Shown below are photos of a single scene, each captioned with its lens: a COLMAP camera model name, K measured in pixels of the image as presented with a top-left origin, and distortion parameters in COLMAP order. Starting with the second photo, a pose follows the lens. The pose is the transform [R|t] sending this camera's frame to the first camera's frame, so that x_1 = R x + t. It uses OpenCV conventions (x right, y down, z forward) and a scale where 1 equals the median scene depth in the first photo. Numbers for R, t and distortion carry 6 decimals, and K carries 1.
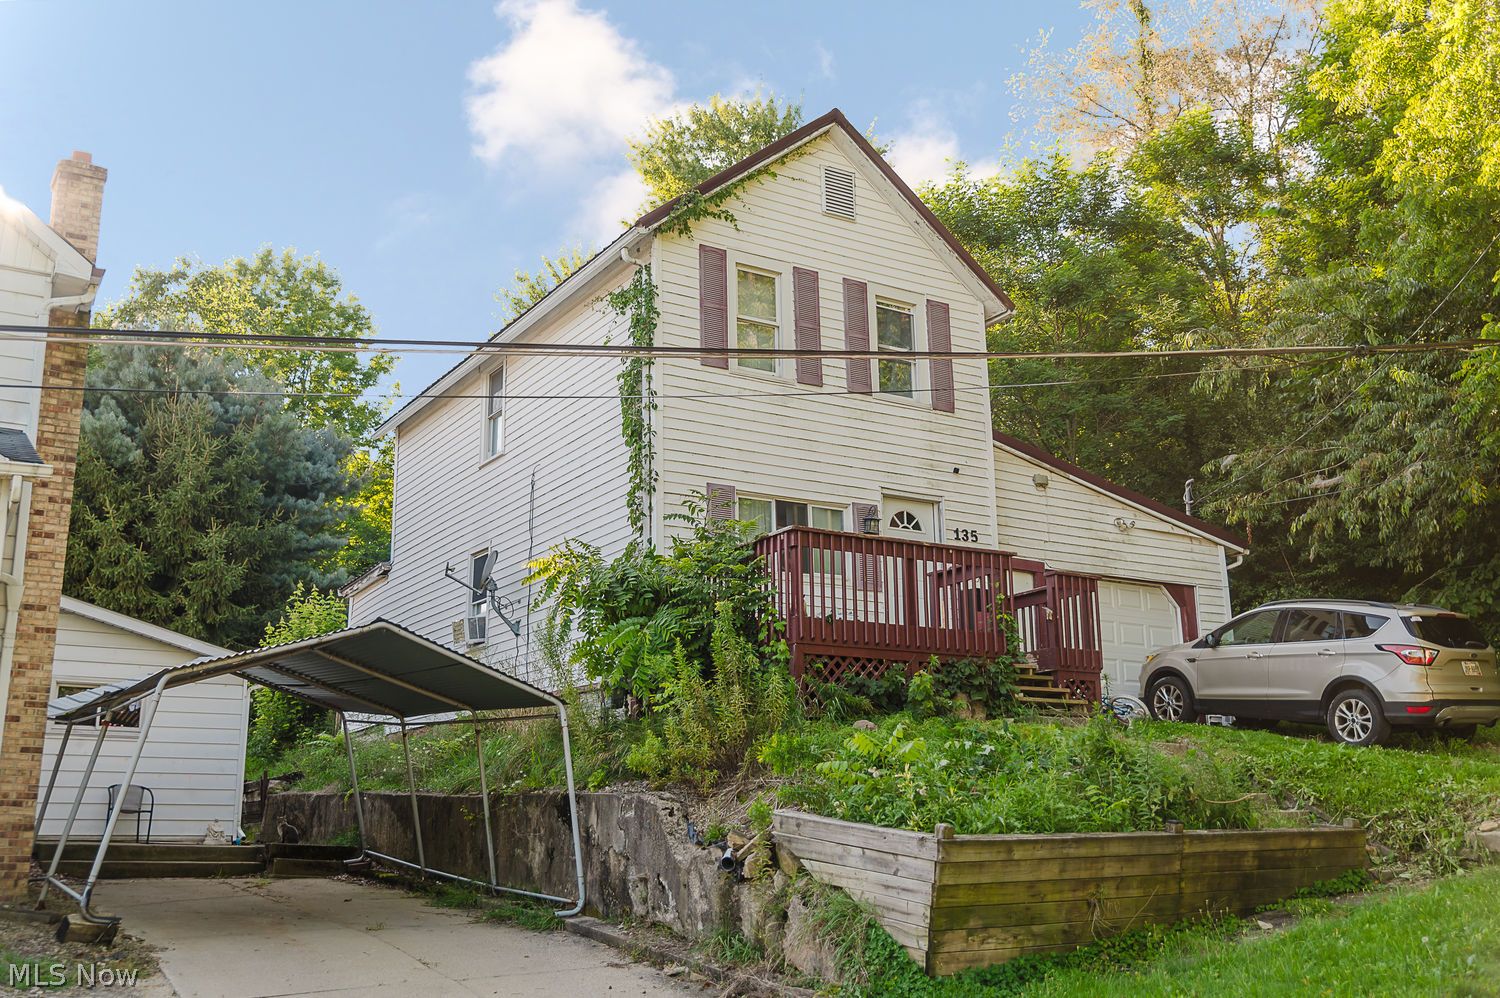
lens RADIAL K [[1414.6, 0, 750.0], [0, 1414.6, 499.0], [0, 0, 1]] dist [-0.012862, -0.007746]
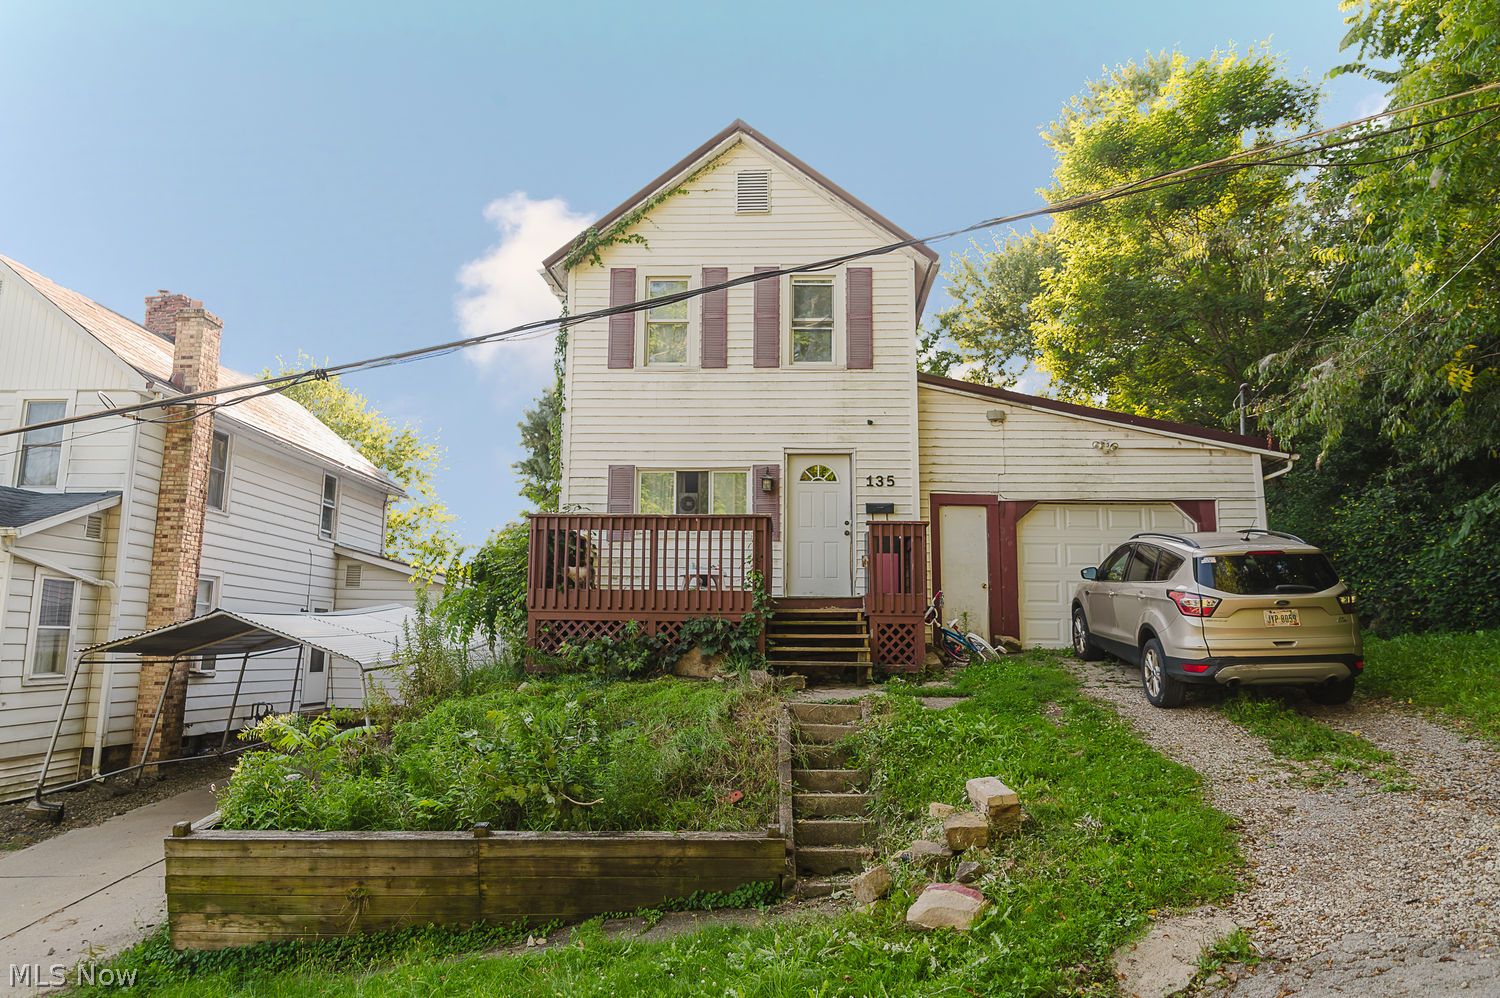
lens RADIAL K [[1008.9, 0, 750.0], [0, 1008.9, 499.0], [0, 0, 1]] dist [-0.009386, 0.000915]
pose [[0.830317, -0.064521, -0.553544, 0.586762], [0.112834, 0.992167, 0.053604, -0.016102], [0.545749, -0.106967, 0.831093, 0.346282]]
